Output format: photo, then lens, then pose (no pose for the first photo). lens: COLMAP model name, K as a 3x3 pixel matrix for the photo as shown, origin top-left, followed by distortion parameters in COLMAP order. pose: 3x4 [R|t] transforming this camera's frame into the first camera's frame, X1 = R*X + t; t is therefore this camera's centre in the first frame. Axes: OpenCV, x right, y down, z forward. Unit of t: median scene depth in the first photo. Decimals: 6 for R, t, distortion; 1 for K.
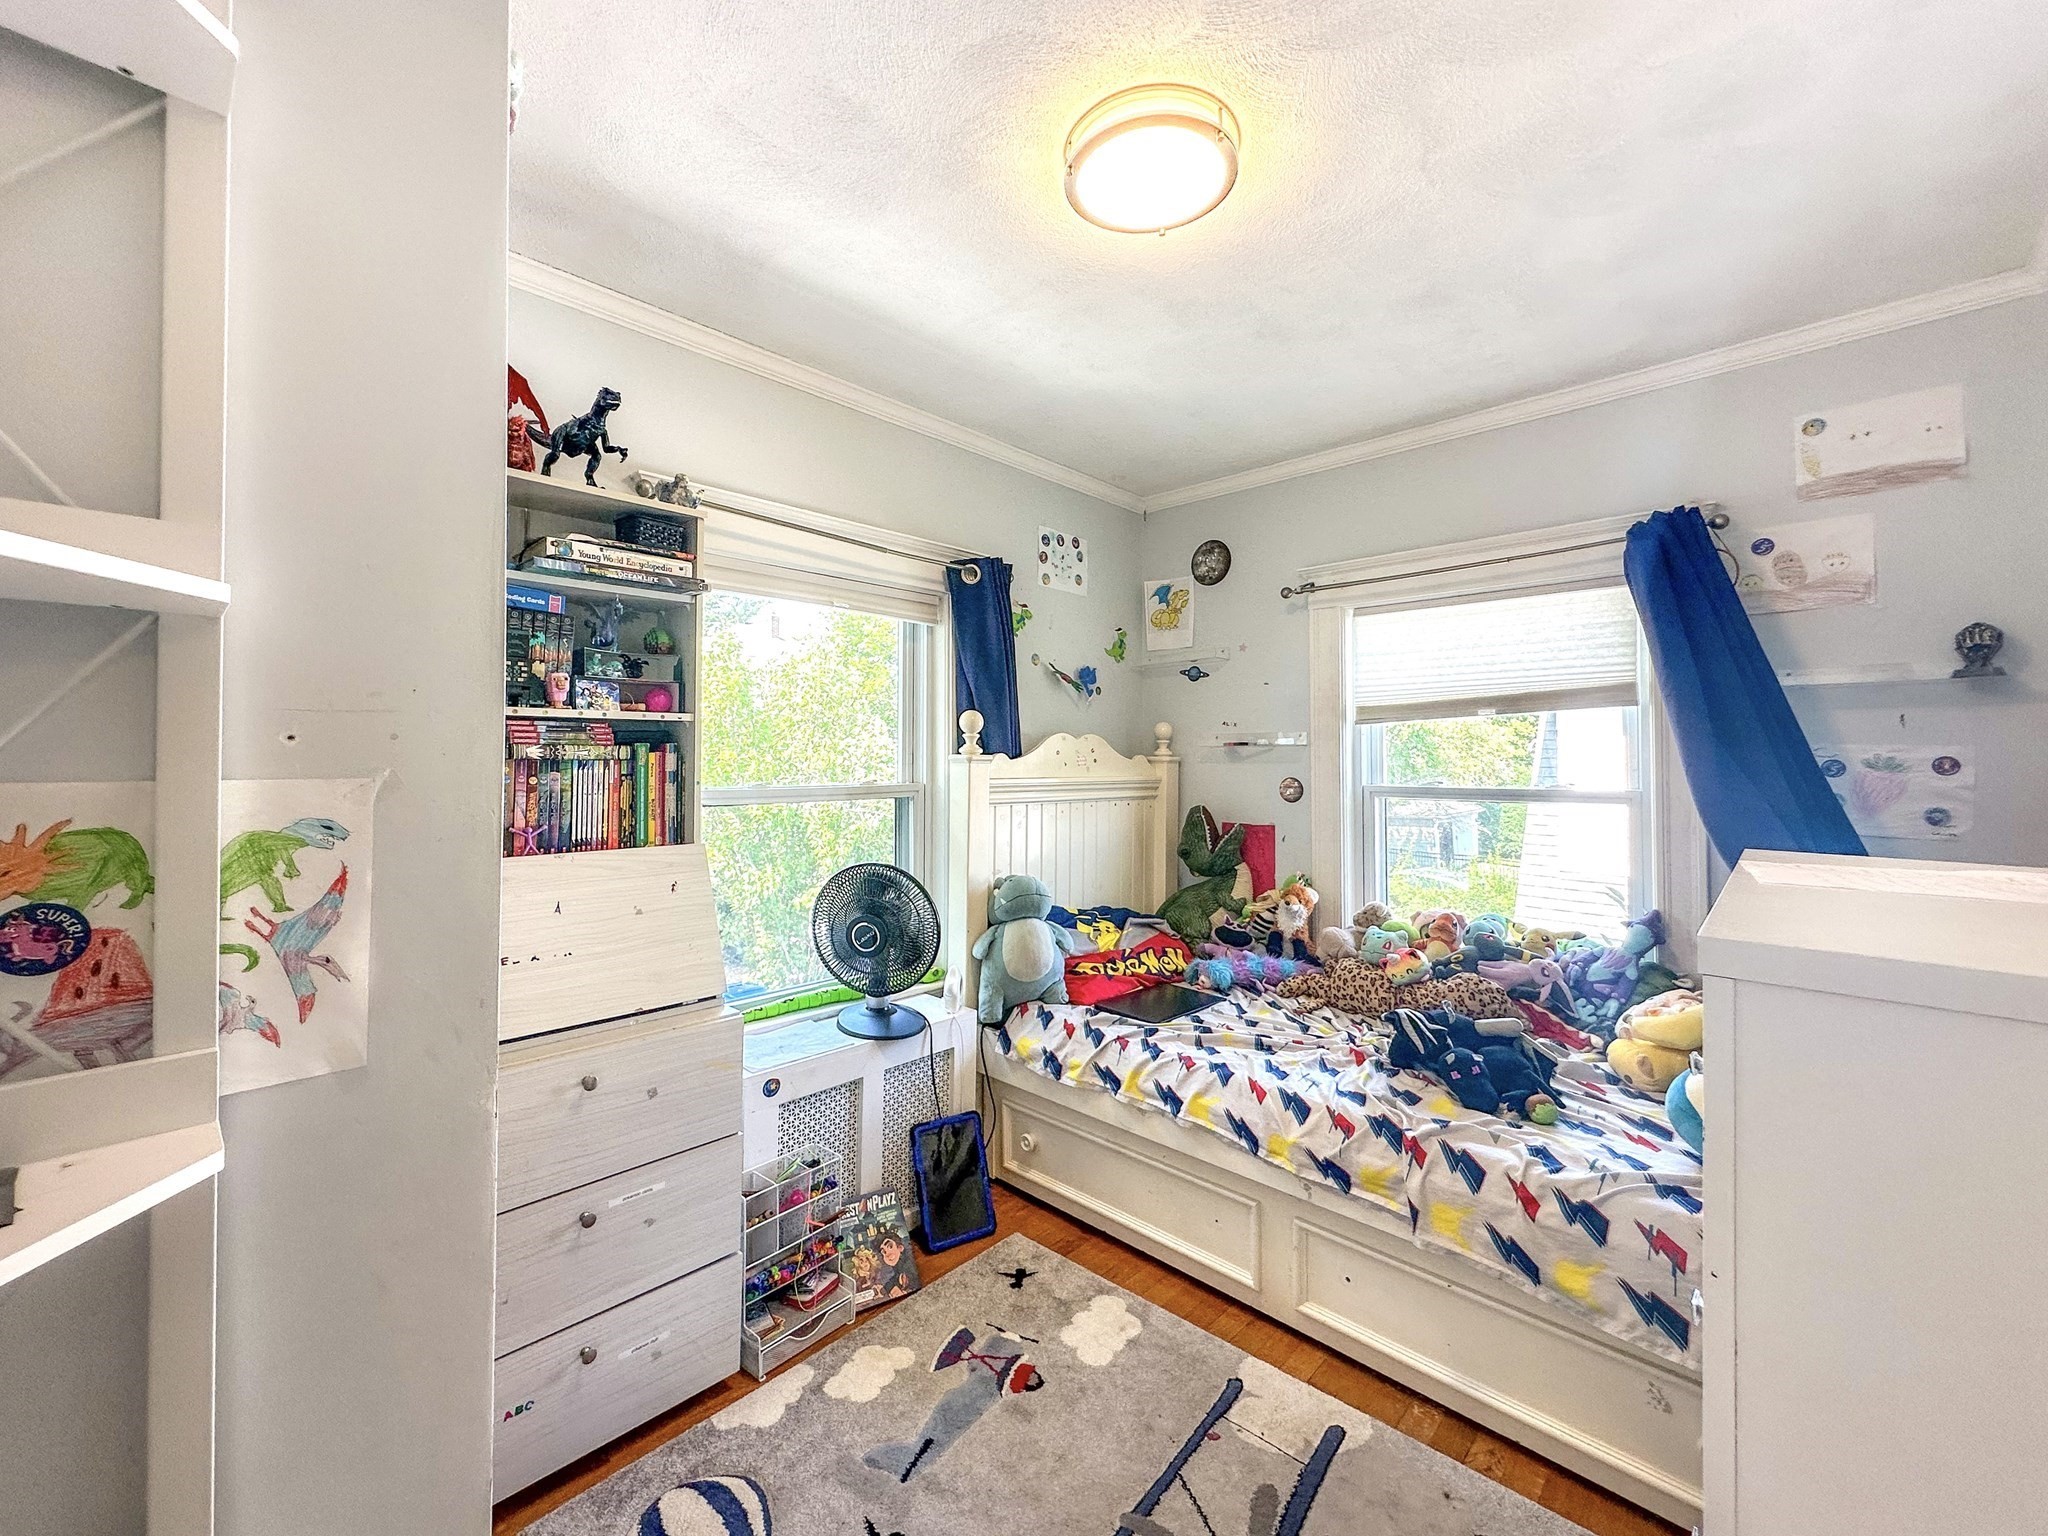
lens RADIAL K [[827.0, 0, 1019.8], [0, 827.0, 752.9], [0, 0, 1]] dist [0.000702, 0.000079]
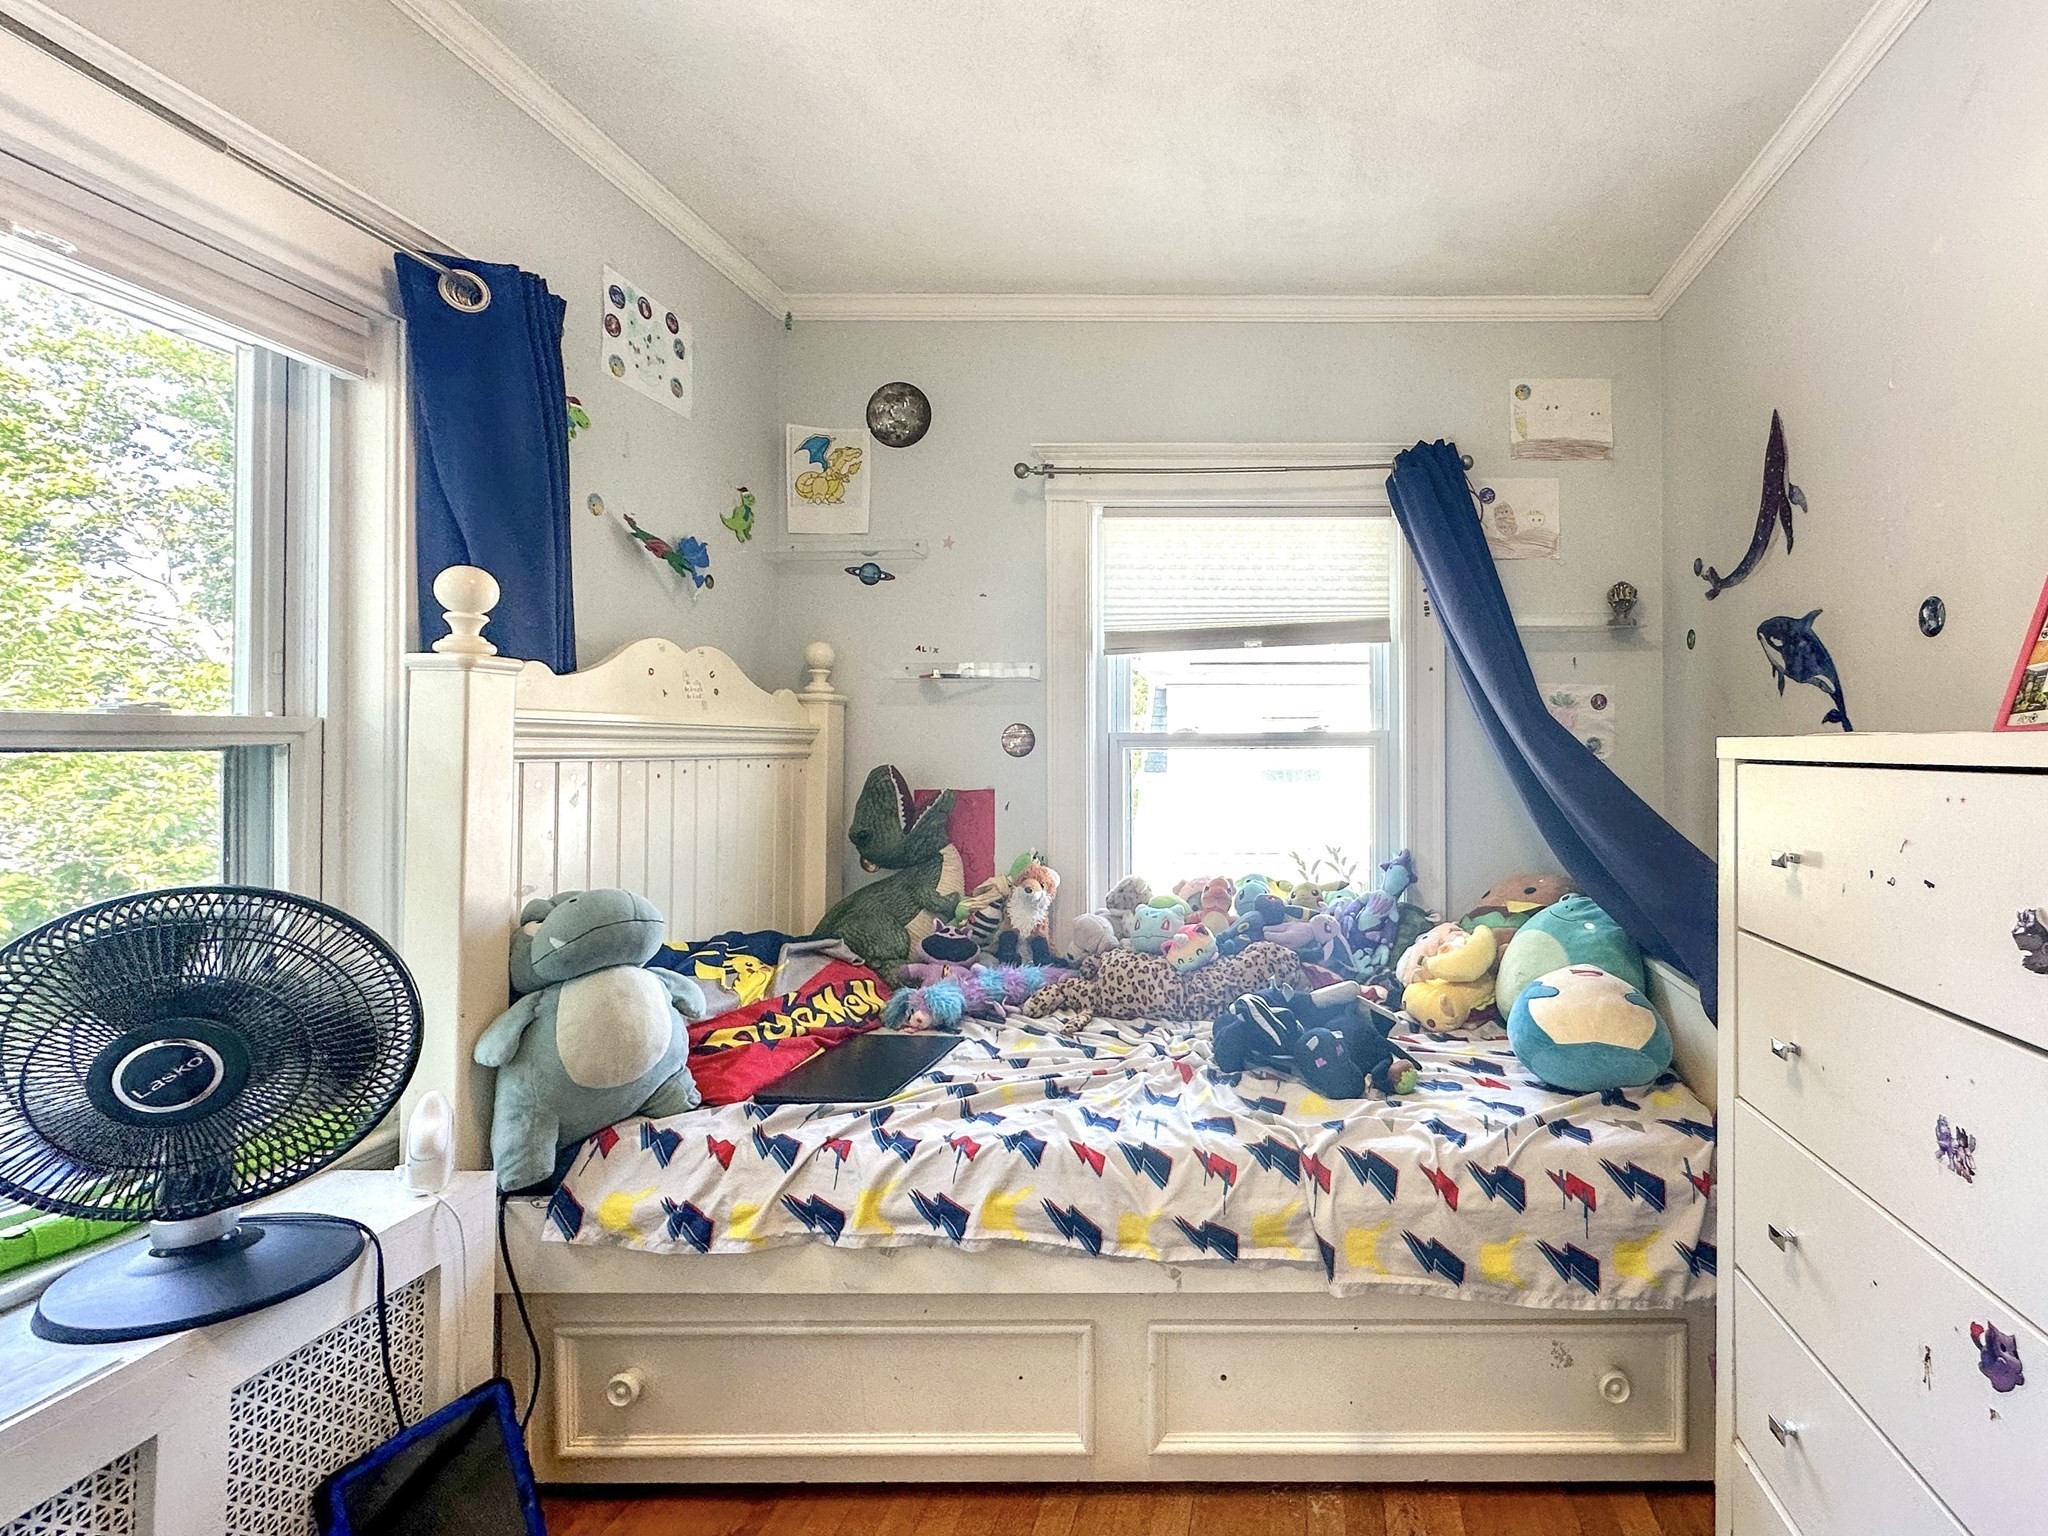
lens RADIAL K [[800.3, 0, 1027.8], [0, 800.3, 799.9], [0, 0, 1]] dist [-0.002684, 0.000330]
pose [[0.718731, -0.001005, 0.695287, -0.169514], [0.001417, 0.999999, -0.000019, 0.099758], [-0.695287, 0.000999, 0.718732, 0.480589]]
